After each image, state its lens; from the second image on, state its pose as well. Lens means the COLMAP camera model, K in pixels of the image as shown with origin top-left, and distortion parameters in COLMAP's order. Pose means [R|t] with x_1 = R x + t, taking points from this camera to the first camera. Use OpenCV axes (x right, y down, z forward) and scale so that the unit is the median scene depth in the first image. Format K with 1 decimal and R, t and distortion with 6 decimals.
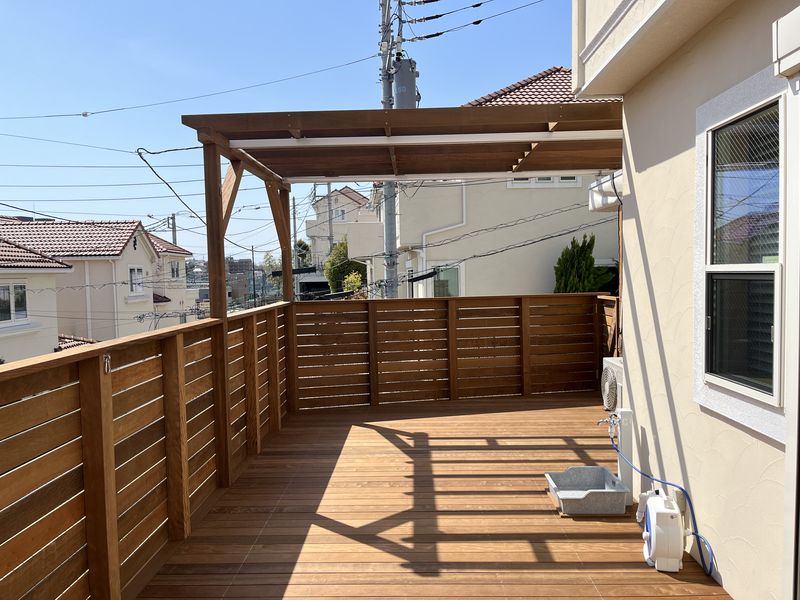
lens RADIAL K [[593.8, 0, 399.3], [0, 593.8, 301.4], [0, 0, 1]] dist [0.026984, -0.029508]
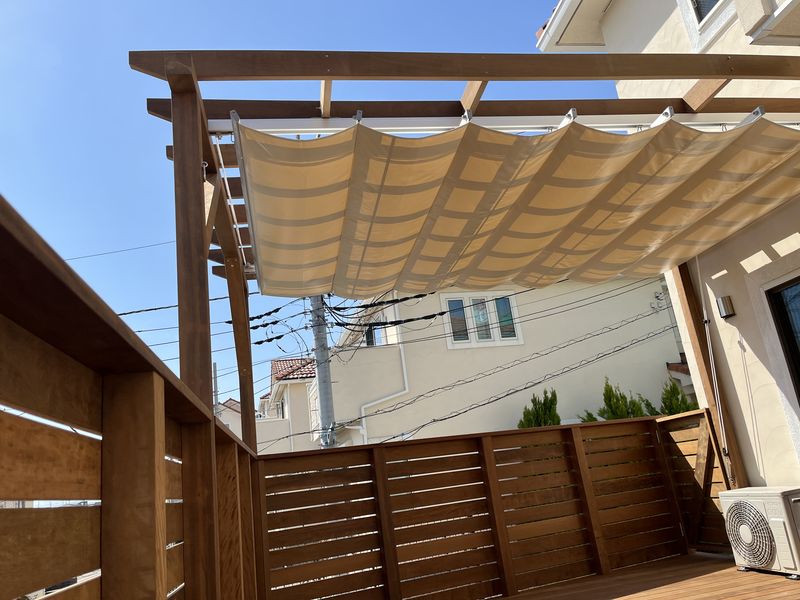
lens RADIAL K [[593.8, 0, 399.6], [0, 593.8, 304.4], [0, 0, 1]] dist [0.026984, -0.029508]
pose [[0.976005, -0.044904, 0.213069, -0.149833], [0.116227, 0.934888, -0.335374, 0.073675], [-0.184136, 0.352091, 0.917674, 0.316047]]
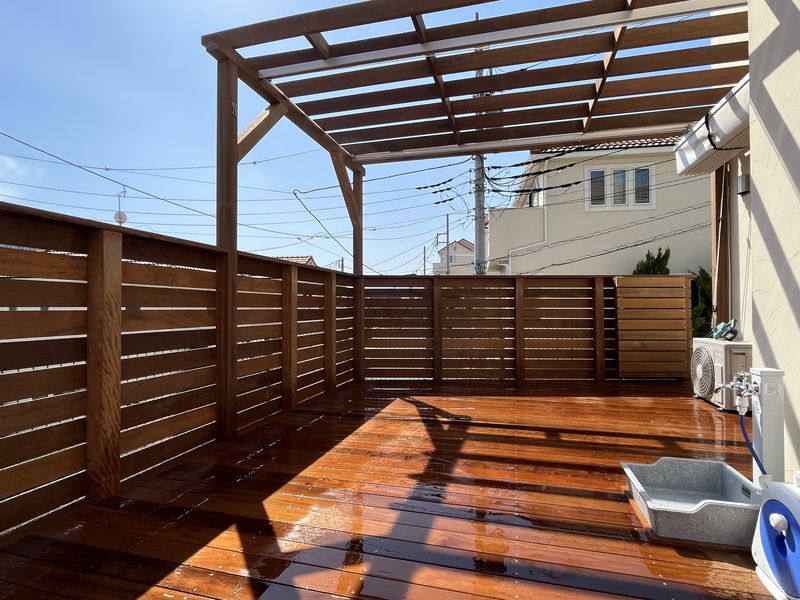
lens RADIAL K [[416.7, 0, 404.9], [0, 416.7, 299.6], [0, 0, 1]] dist [-0.011422, -0.001494]
pose [[0.971622, 0.015348, -0.236041, 0.066784], [-0.031156, 0.997502, -0.063389, 0.082165], [0.234479, 0.068944, 0.969673, 0.279267]]
